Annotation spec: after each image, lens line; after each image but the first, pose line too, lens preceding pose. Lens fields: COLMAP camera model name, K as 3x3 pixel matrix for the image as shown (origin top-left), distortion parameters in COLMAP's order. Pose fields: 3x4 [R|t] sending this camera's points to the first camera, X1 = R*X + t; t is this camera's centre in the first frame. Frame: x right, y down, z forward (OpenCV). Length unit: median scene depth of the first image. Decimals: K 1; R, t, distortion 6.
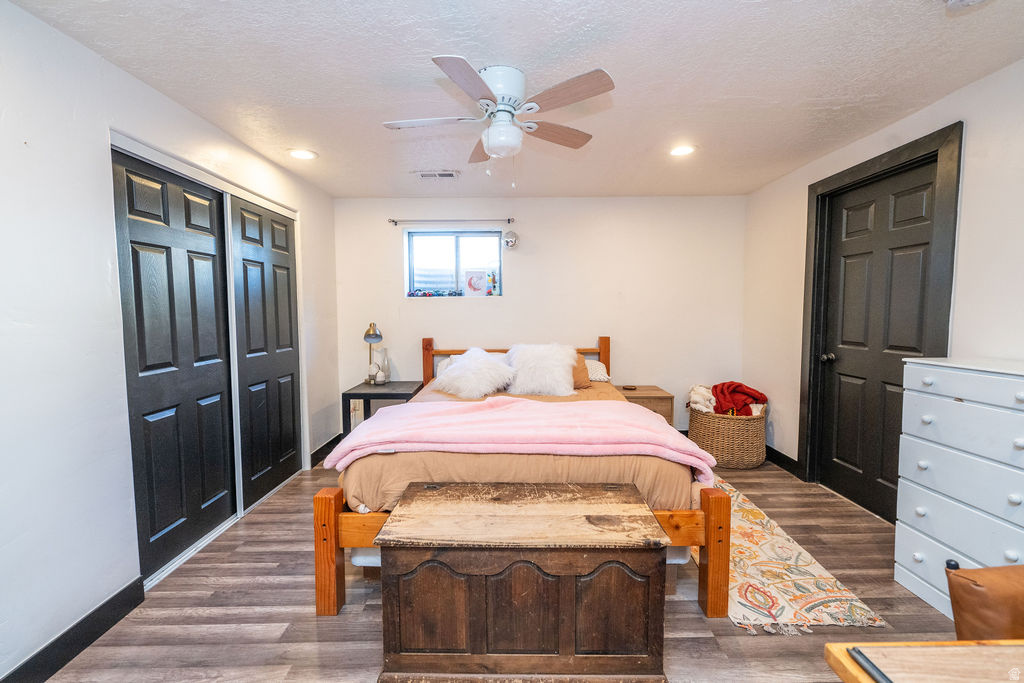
lens RADIAL K [[404.1, 0, 514.3], [0, 404.1, 339.9], [0, 0, 1]] dist [0.000443, -0.000235]
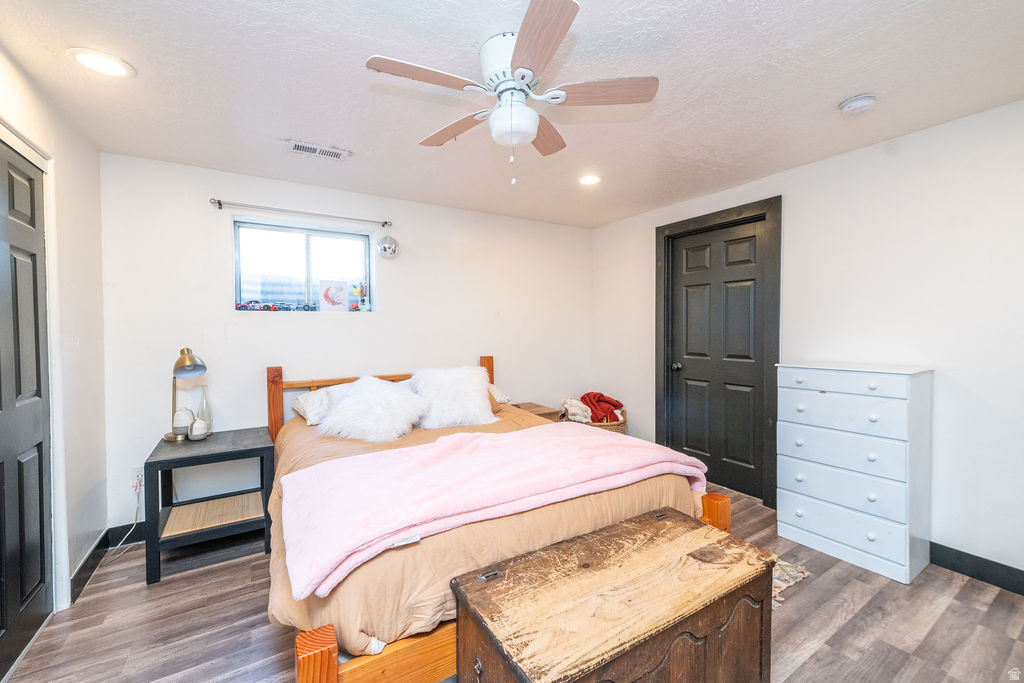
lens RADIAL K [[404.1, 0, 514.3], [0, 404.1, 339.9], [0, 0, 1]] dist [0.000443, -0.000235]
pose [[0.856912, -0.015835, 0.515219, -0.285369], [0.040149, 0.998542, -0.036085, -0.012467], [-0.513896, 0.051607, 0.856299, 0.187654]]
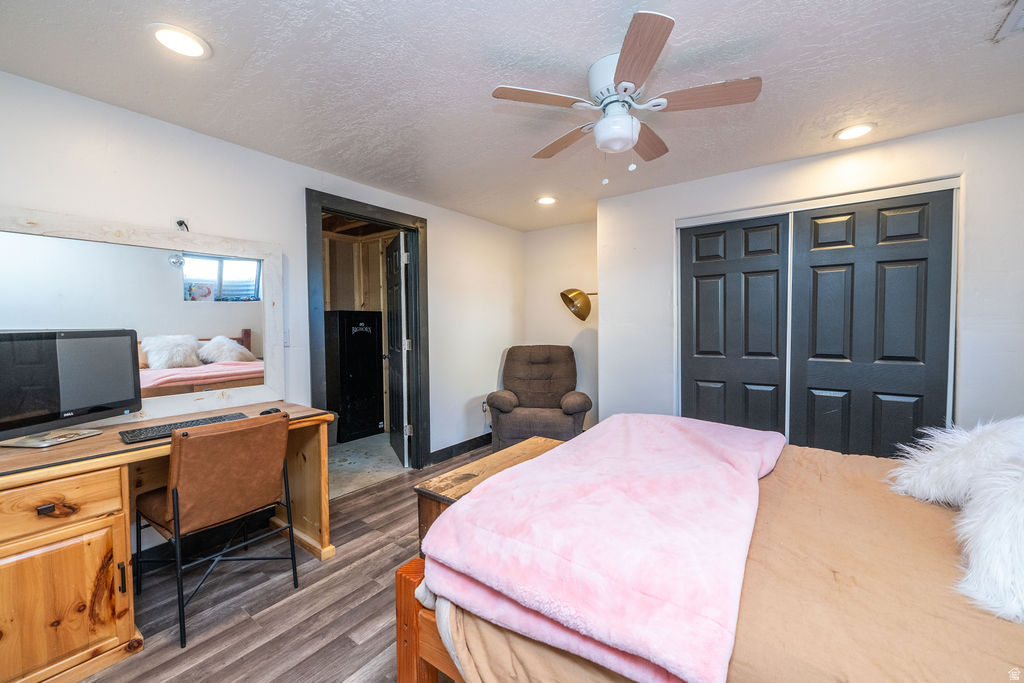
lens RADIAL K [[419.9, 0, 517.1], [0, 419.9, 340.4], [0, 0, 1]] dist [-0.036196, -0.000176]
pose [[-0.592747, 0.040407, -0.804374, 0.538807], [-0.046689, 0.995337, 0.084405, -0.052529], [0.804034, 0.087586, -0.588096, 0.860329]]
